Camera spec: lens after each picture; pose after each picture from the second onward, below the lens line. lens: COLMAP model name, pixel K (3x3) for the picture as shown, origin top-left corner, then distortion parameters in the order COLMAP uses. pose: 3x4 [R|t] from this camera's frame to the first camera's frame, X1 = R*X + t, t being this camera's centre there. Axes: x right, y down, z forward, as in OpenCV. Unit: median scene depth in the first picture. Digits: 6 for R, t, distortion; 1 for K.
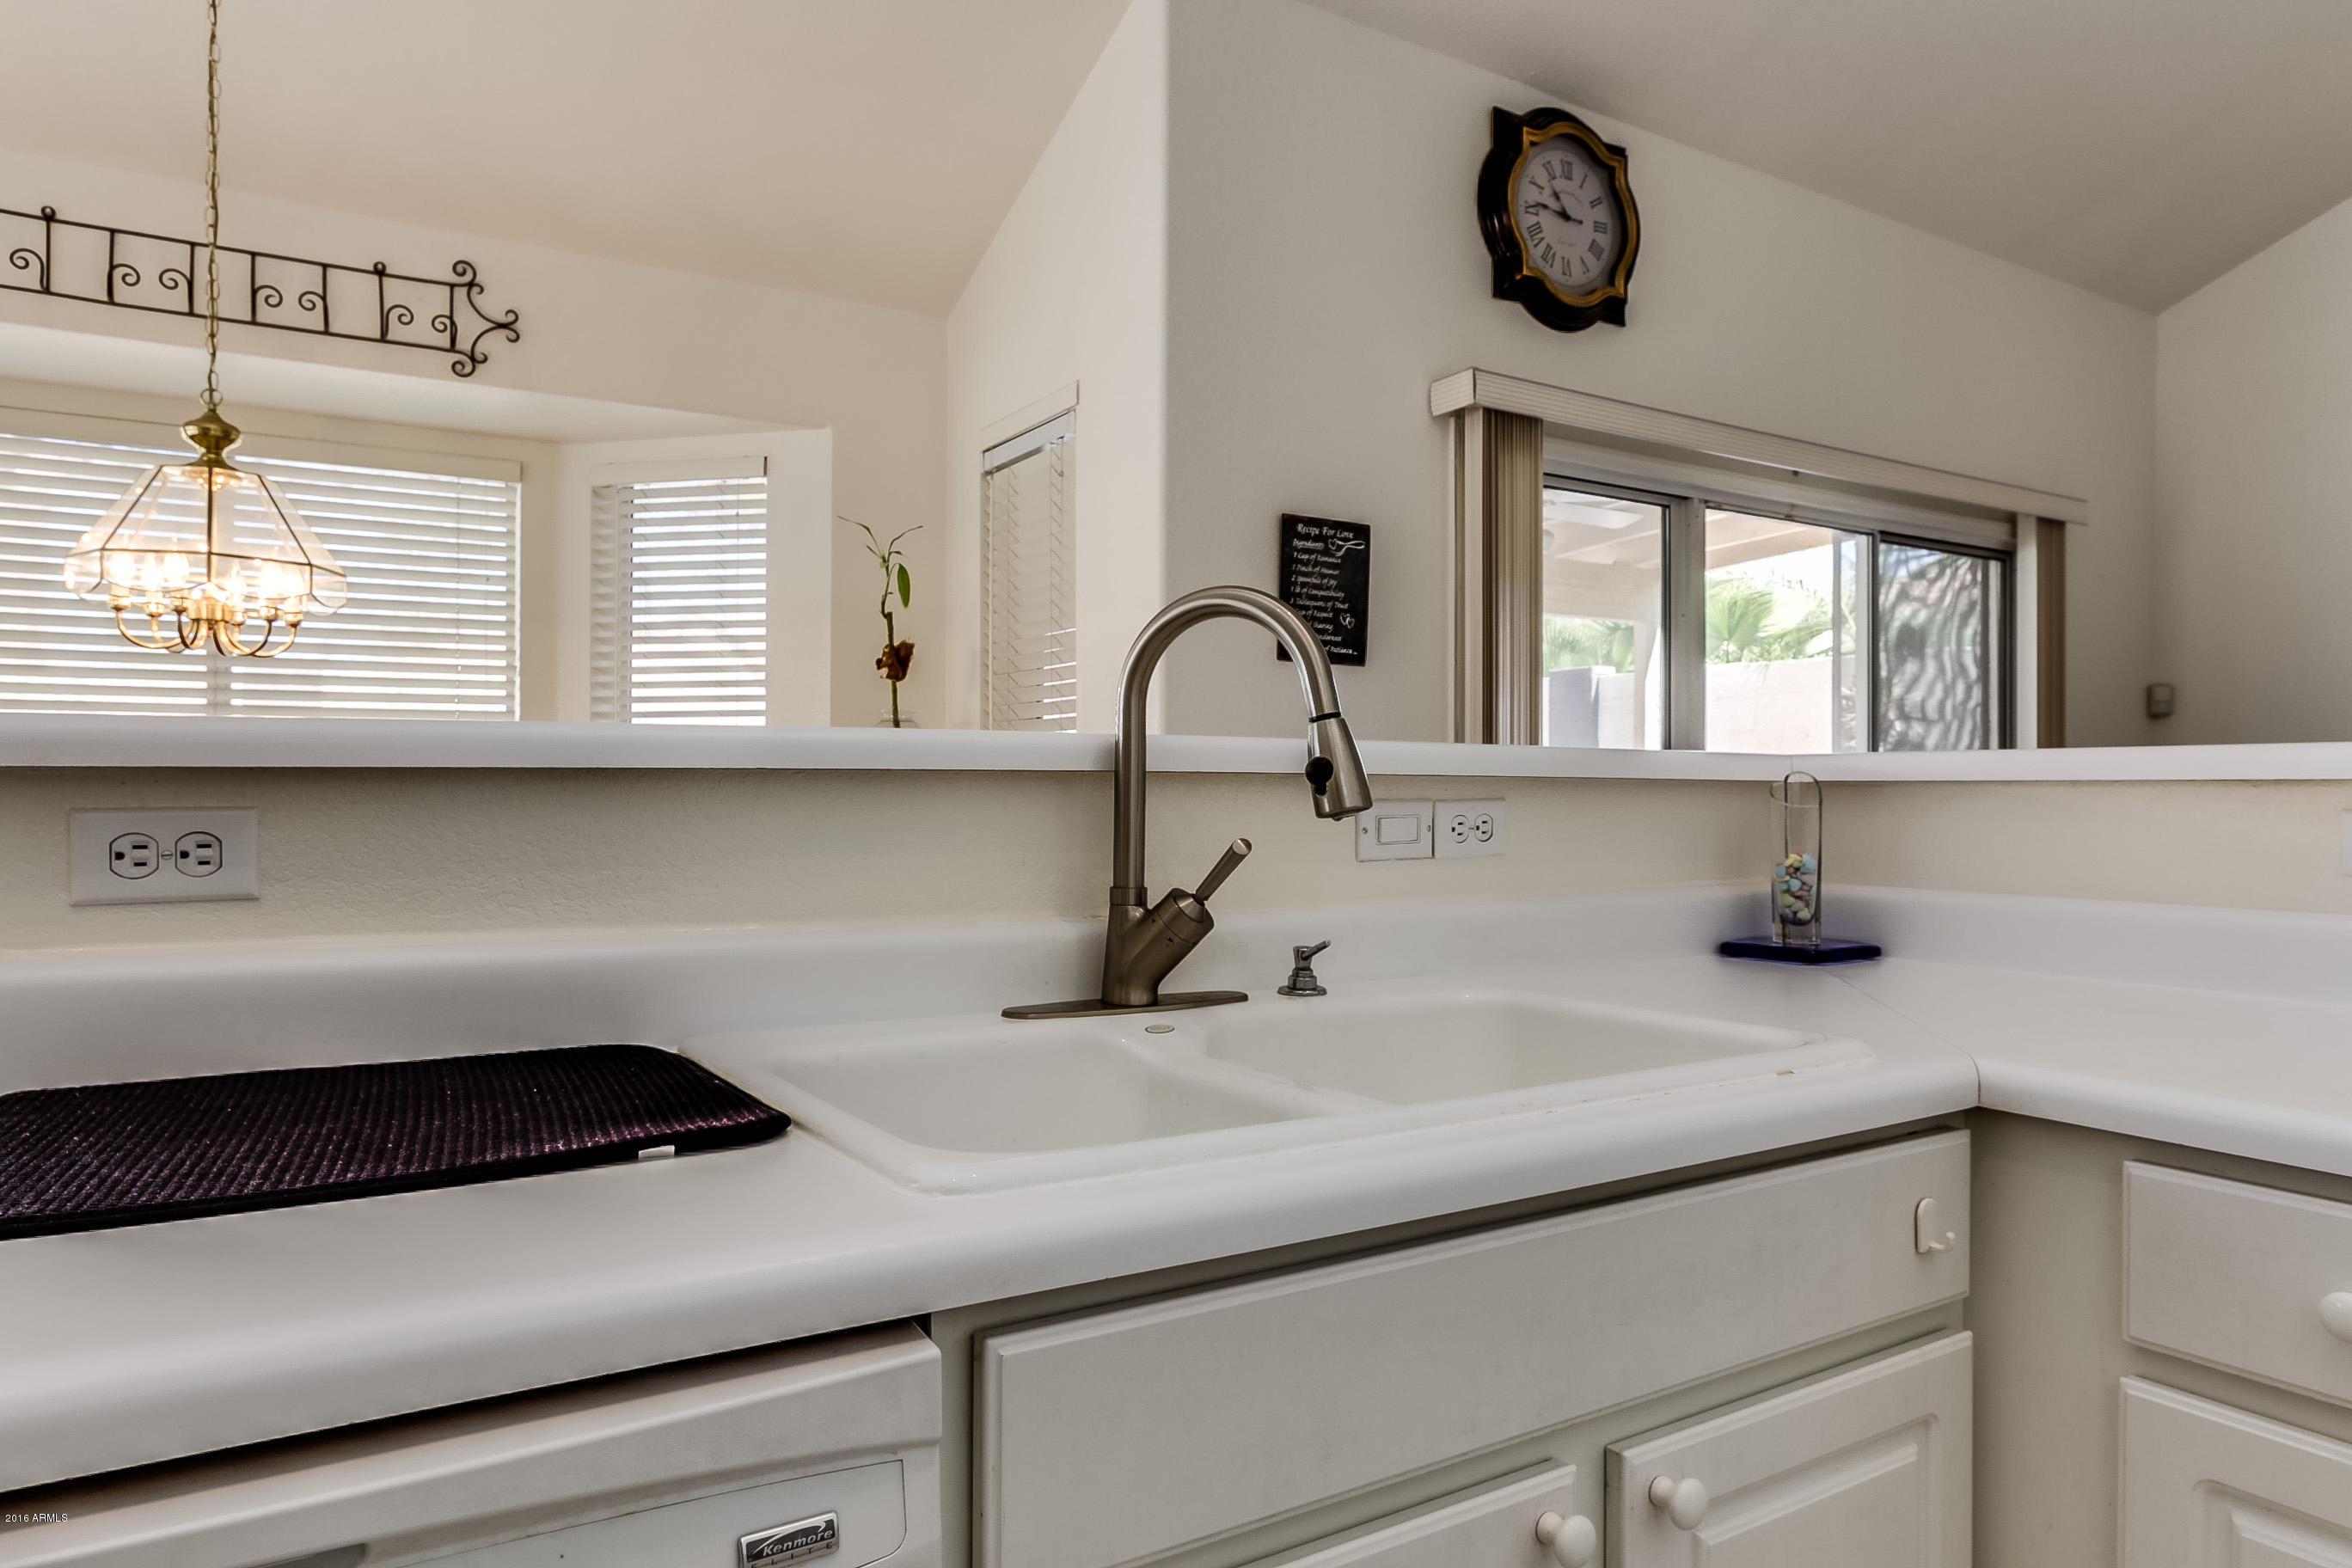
lens RADIAL K [[1435.5, 0, 1064.3], [0, 1435.5, 802.3], [0, 0, 1]] dist [-0.007855, 0.004216]
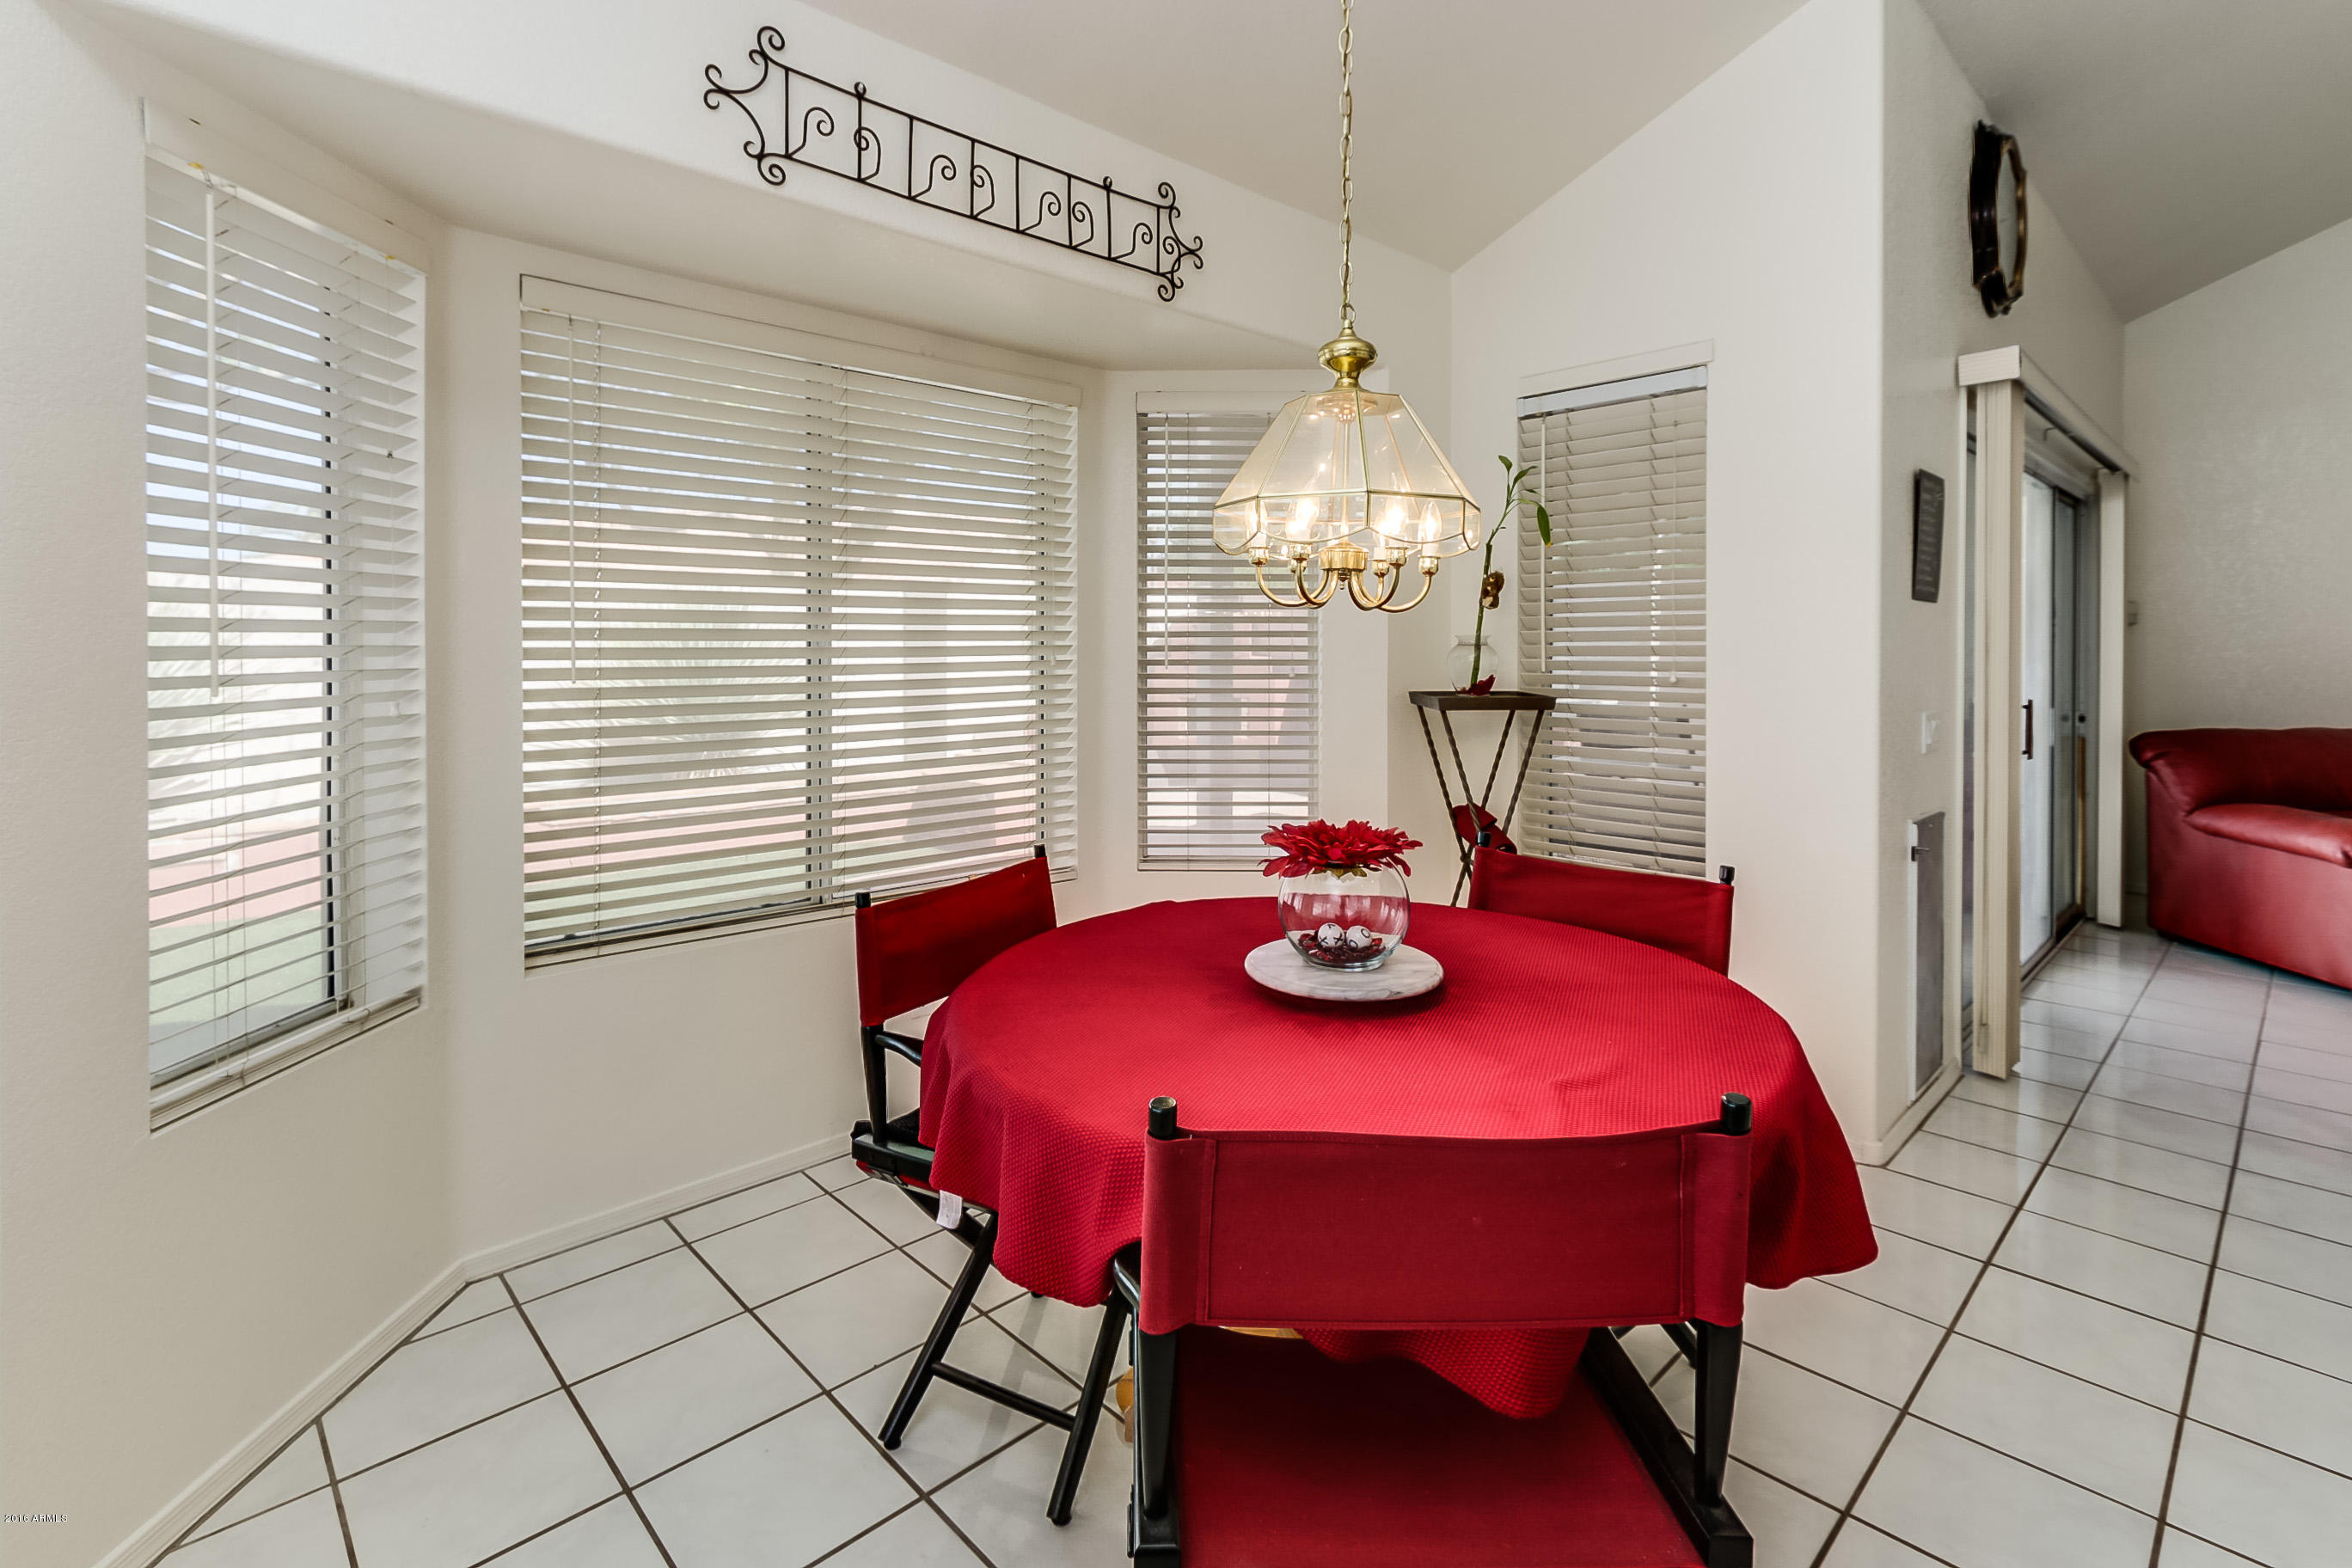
lens RADIAL K [[1110.3, 0, 1070.4], [0, 1110.3, 684.7], [0, 0, 1]] dist [-0.010208, 0.005040]
pose [[0.981512, -0.005205, 0.191332, -0.636538], [0.000273, 0.999667, 0.025795, -0.053264], [-0.191403, -0.025265, 0.981186, 0.258694]]
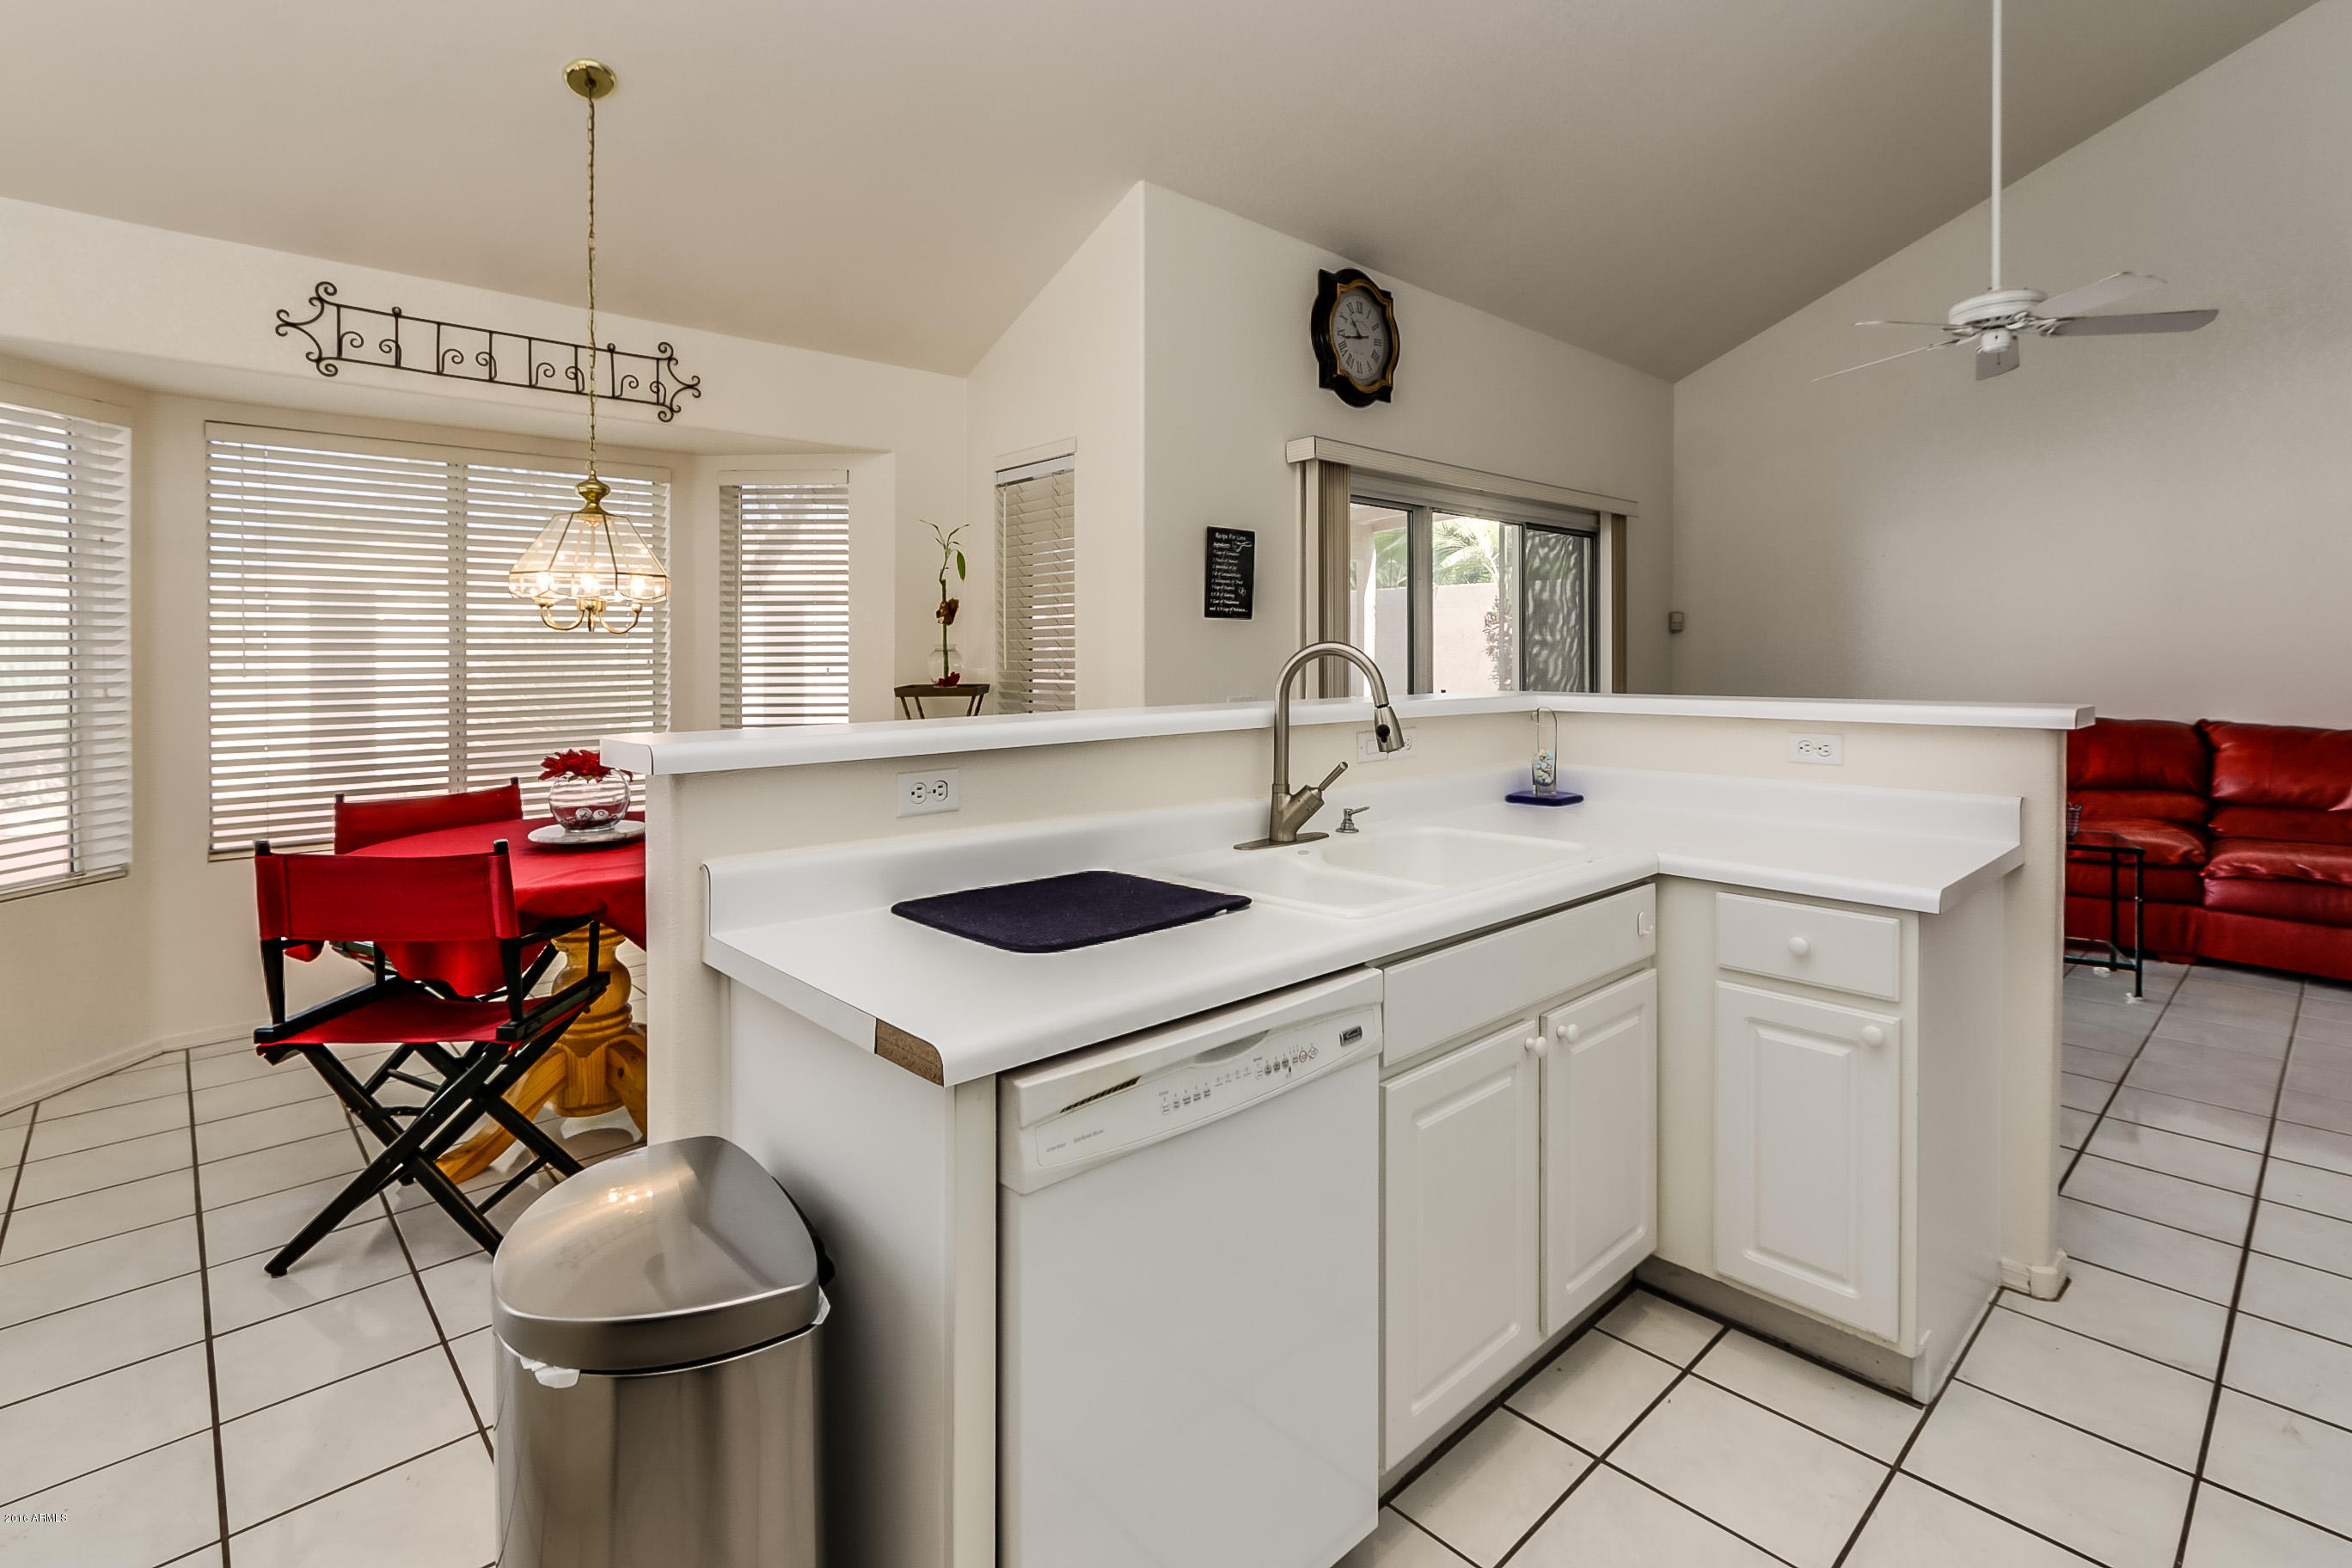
lens RADIAL K [[1110.3, 0, 1084.0], [0, 1110.3, 684.4], [0, 0, 1]] dist [-0.010208, 0.005040]
pose [[0.984097, -0.009911, 0.177356, -0.202298], [0.006716, 0.999804, 0.018605, -0.045714], [-0.177505, -0.017119, 0.983971, -0.204332]]
